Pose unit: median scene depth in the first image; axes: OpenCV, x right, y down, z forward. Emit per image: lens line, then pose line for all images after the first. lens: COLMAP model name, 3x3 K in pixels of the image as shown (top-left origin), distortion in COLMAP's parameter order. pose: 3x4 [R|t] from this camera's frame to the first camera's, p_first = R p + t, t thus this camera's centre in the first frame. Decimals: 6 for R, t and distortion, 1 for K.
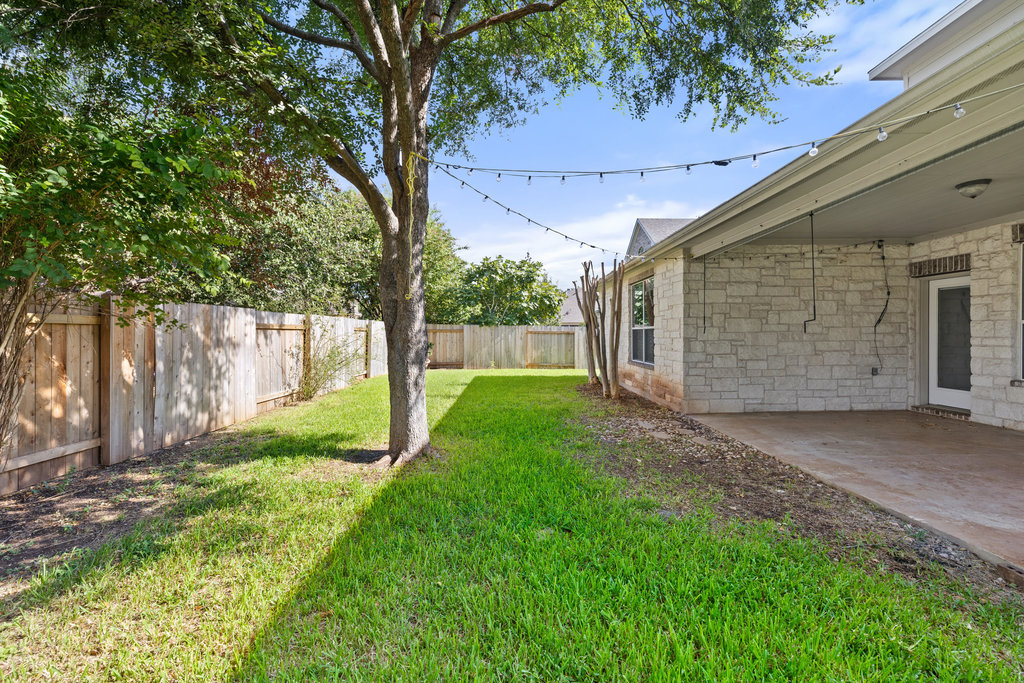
lens RADIAL K [[429.3, 0, 509.0], [0, 429.3, 336.5], [0, 0, 1]] dist [0.000922, 0.000428]
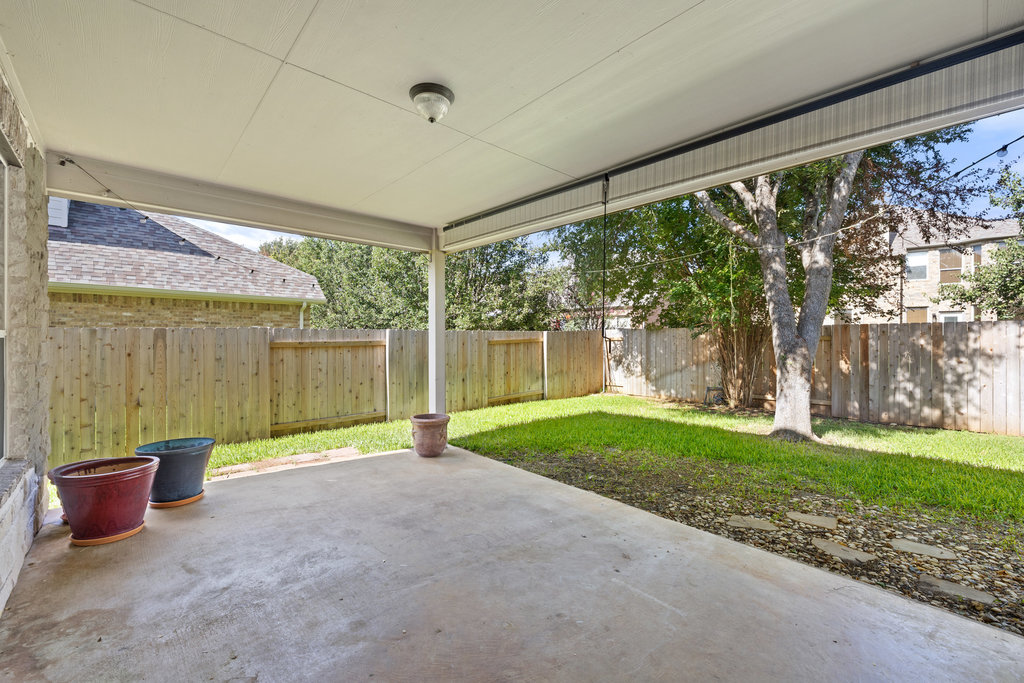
lens RADIAL K [[429.3, 0, 509.0], [0, 429.3, 336.5], [0, 0, 1]] dist [0.000922, 0.000428]
pose [[-0.743322, -0.002091, -0.668930, 0.868890], [-0.002354, 0.999997, -0.000509, -0.023508], [0.668929, 0.001197, -0.743325, 0.929606]]
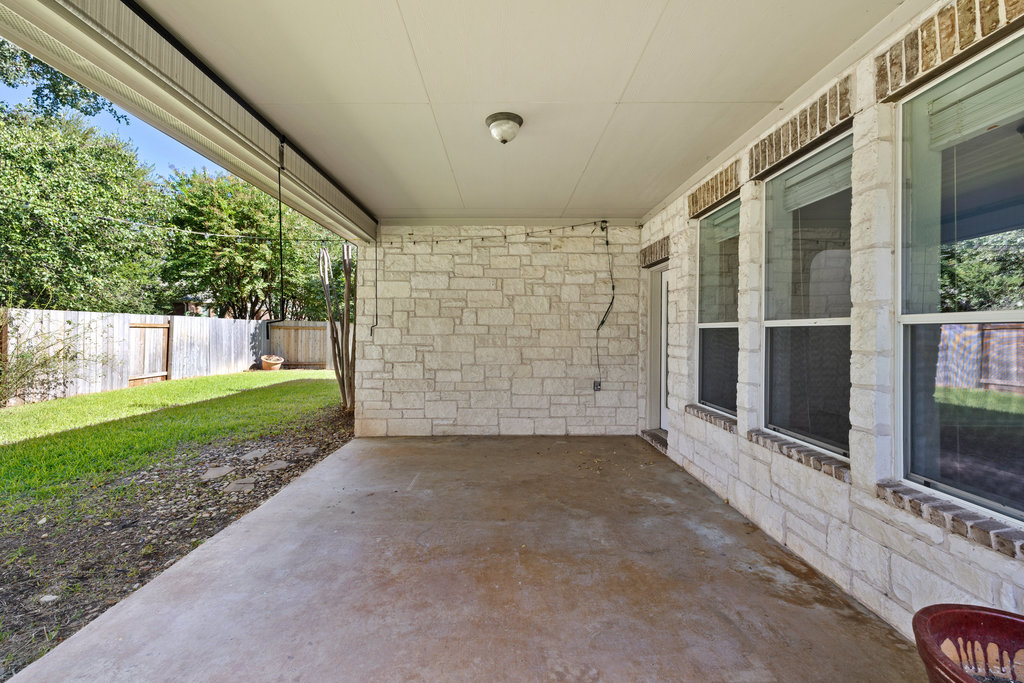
lens RADIAL K [[432.5, 0, 499.6], [0, 432.5, 327.9], [0, 0, 1]] dist [0.001854, 0.000239]
pose [[0.999888, 0.010060, -0.011104, 0.681122], [-0.010203, 0.999866, -0.012835, -0.013620], [0.010973, 0.012947, 0.999856, 0.199765]]
